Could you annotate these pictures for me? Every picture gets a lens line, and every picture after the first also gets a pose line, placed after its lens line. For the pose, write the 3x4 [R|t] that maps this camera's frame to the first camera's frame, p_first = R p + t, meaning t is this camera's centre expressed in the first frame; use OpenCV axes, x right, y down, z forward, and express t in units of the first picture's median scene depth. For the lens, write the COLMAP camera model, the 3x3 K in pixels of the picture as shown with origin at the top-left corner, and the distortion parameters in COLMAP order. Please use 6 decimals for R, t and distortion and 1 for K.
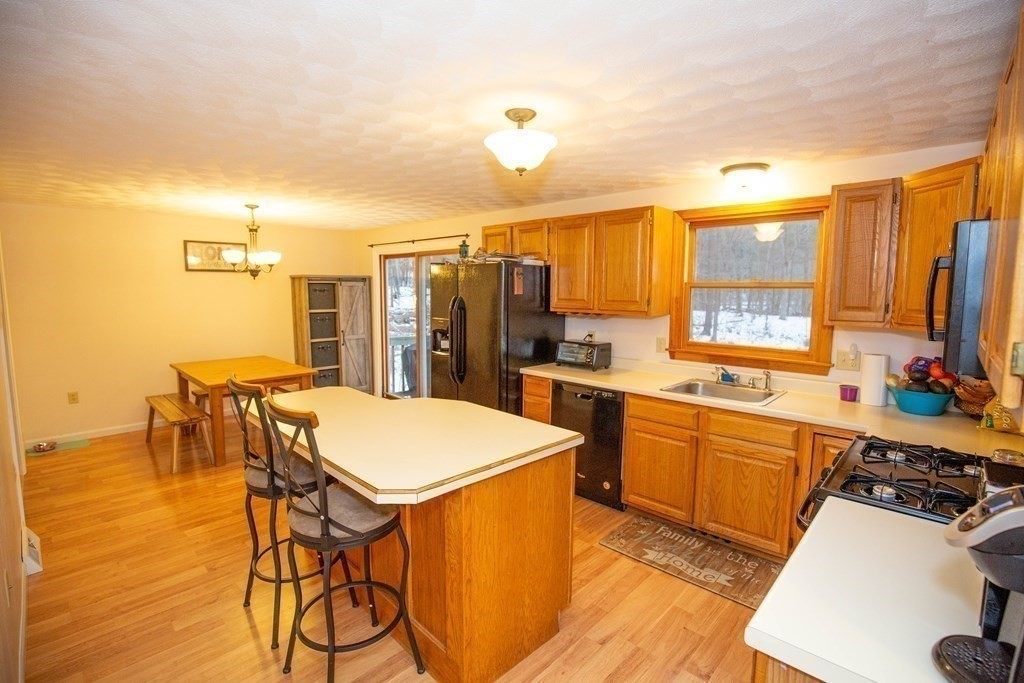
lens RADIAL K [[468.6, 0, 516.5], [0, 468.6, 338.2], [0, 0, 1]] dist [-0.030756, 0.003527]
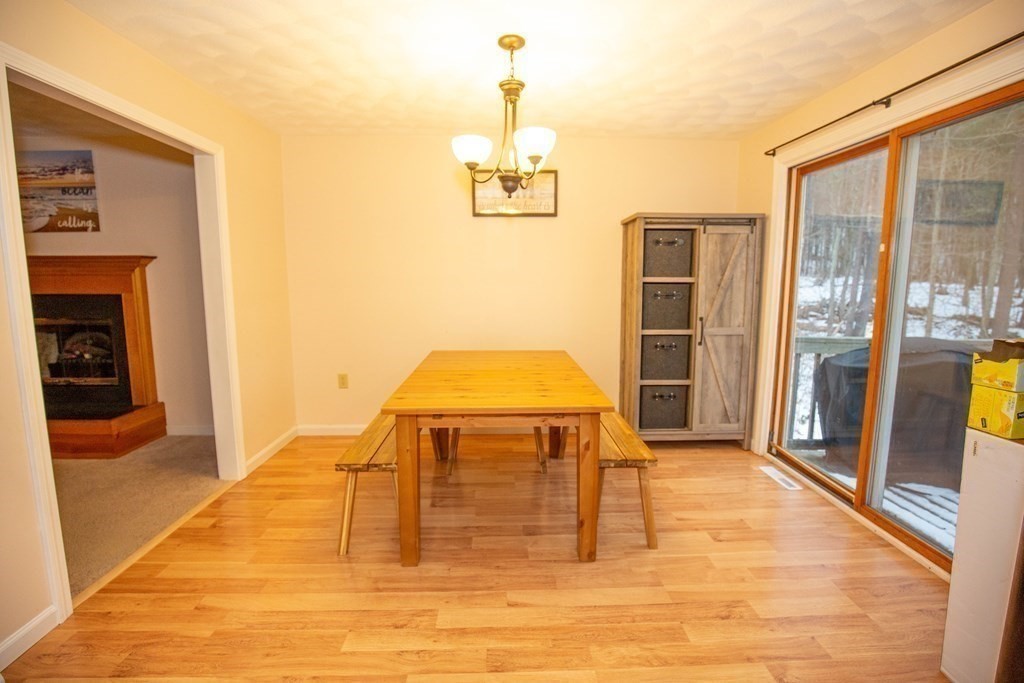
lens RADIAL K [[468.6, 0, 520.0], [0, 468.6, 338.5], [0, 0, 1]] dist [-0.030756, 0.003527]
pose [[0.712309, 0.084119, -0.696807, -0.144048], [-0.071535, 0.996323, 0.047149, -0.002739], [0.698211, 0.016262, 0.715708, 0.467676]]
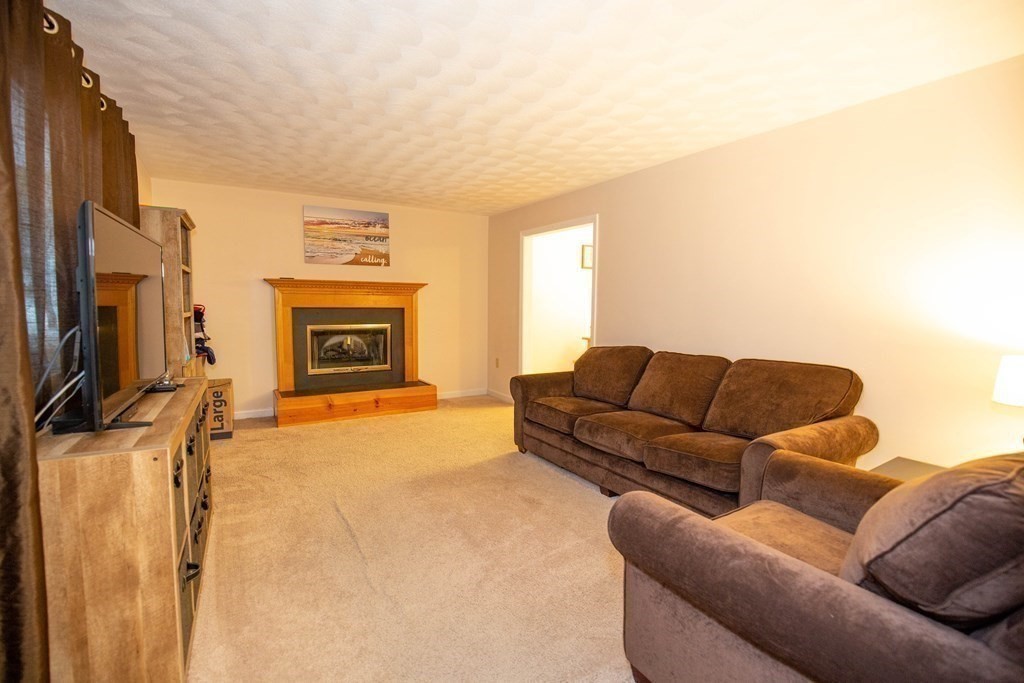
lens RADIAL K [[468.6, 0, 514.4], [0, 468.6, 336.8], [0, 0, 1]] dist [-0.030756, 0.003527]
pose [[0.961052, 0.029860, -0.274751, -0.421002], [-0.038081, 0.998971, -0.024636, 0.065804], [0.273732, 0.034139, 0.961200, -0.191532]]
